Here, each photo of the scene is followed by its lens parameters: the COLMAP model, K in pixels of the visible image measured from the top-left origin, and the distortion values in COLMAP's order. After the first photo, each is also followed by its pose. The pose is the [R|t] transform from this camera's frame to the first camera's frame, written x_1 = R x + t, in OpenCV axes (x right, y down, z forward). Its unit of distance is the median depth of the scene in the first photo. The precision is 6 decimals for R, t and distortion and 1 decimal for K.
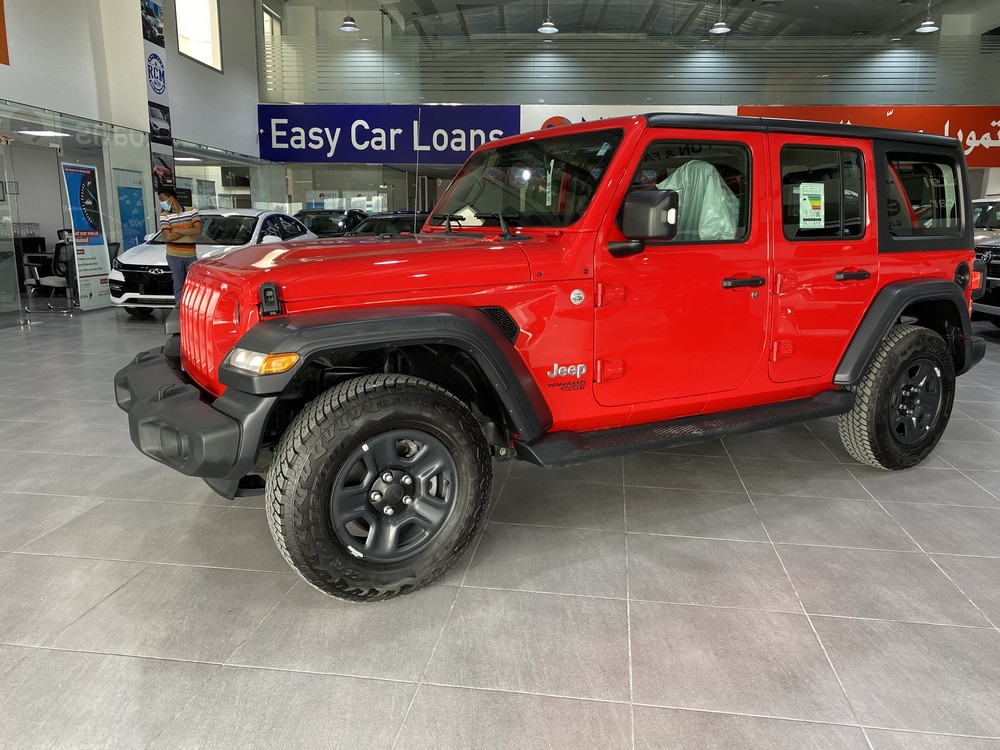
lens RADIAL K [[759.3, 0, 518.2], [0, 759.3, 374.2], [0, 0, 1]] dist [0.026447, -0.035321]
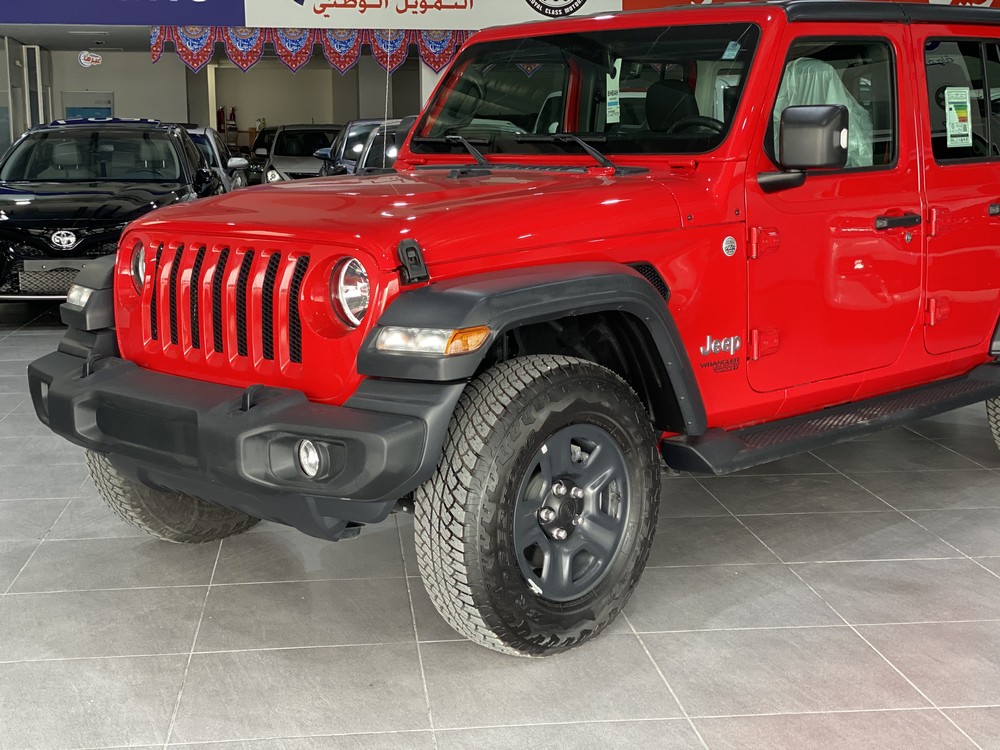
lens RADIAL K [[1497.7, 0, 499.7], [0, 1497.7, 377.4], [0, 0, 1]] dist [0.067683, 0.000000]
pose [[0.969460, -0.056948, 0.238548, -0.523795], [0.064286, 0.997665, -0.023084, 0.049268], [-0.236676, 0.037714, 0.970856, -0.405185]]
